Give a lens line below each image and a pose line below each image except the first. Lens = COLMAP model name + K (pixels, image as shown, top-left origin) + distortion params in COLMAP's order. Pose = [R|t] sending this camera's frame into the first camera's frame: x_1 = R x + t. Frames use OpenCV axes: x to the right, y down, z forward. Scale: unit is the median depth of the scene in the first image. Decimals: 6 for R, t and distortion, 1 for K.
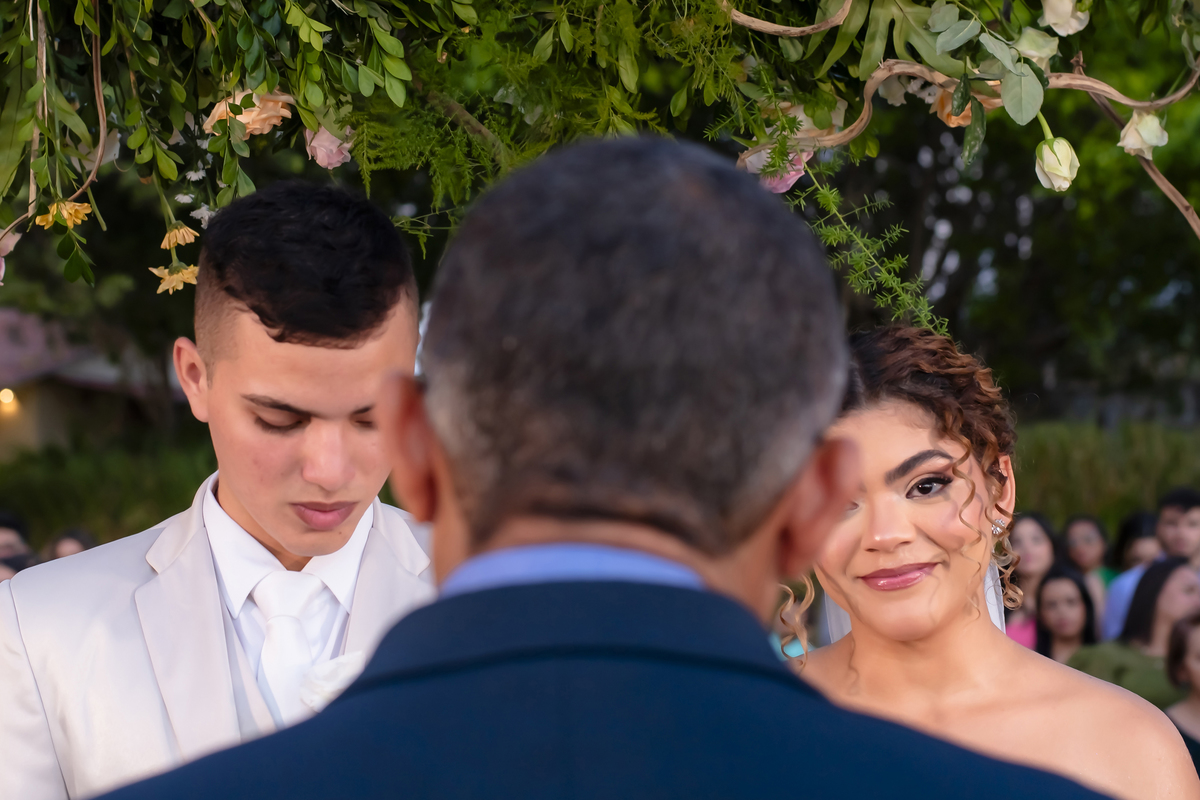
lens RADIAL K [[1802.7, 0, 598.8], [0, 1802.7, 401.6], [0, 0, 1]] dist [-0.014716, 0.000000]
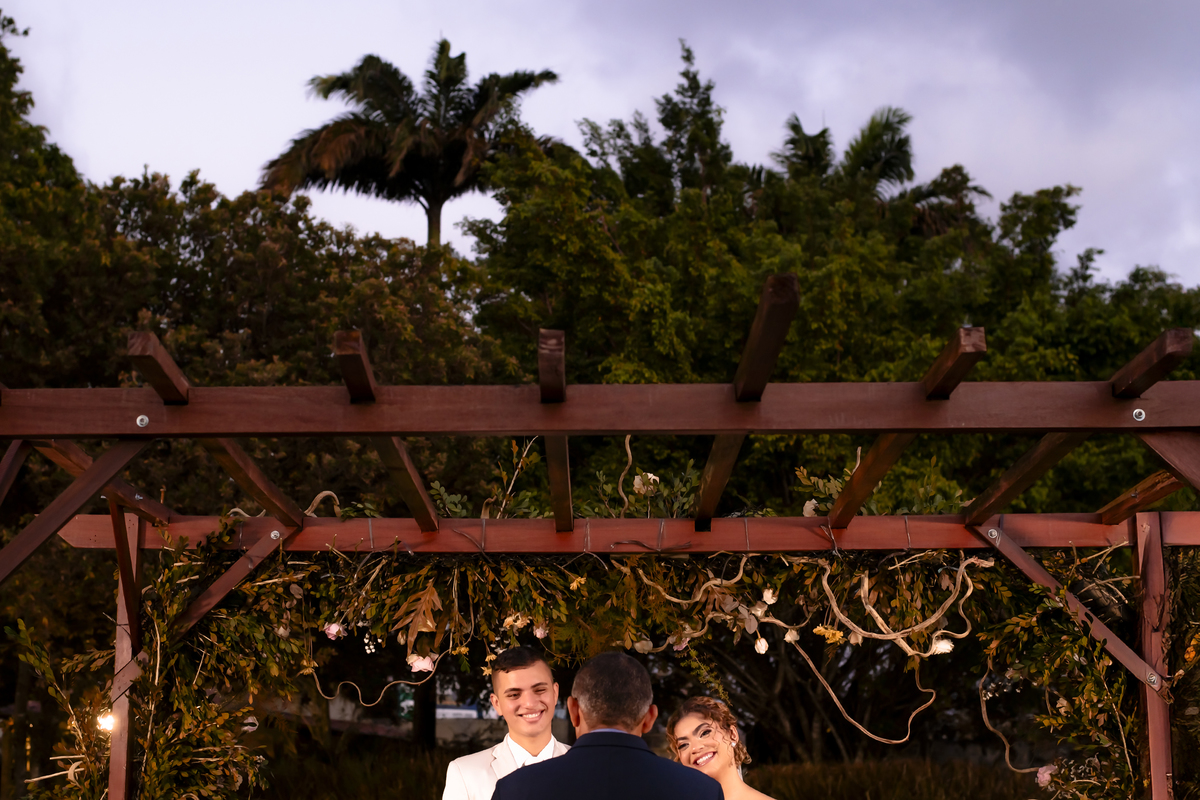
lens RADIAL K [[1802.7, 0, 599.7], [0, 1802.7, 405.5], [0, 0, 1]] dist [-0.014716, 0.000000]
pose [[0.998845, 0.027071, -0.039691, 0.075399], [-0.034638, 0.978263, -0.204453, 0.121956], [0.033293, 0.205591, 0.978071, -2.301910]]
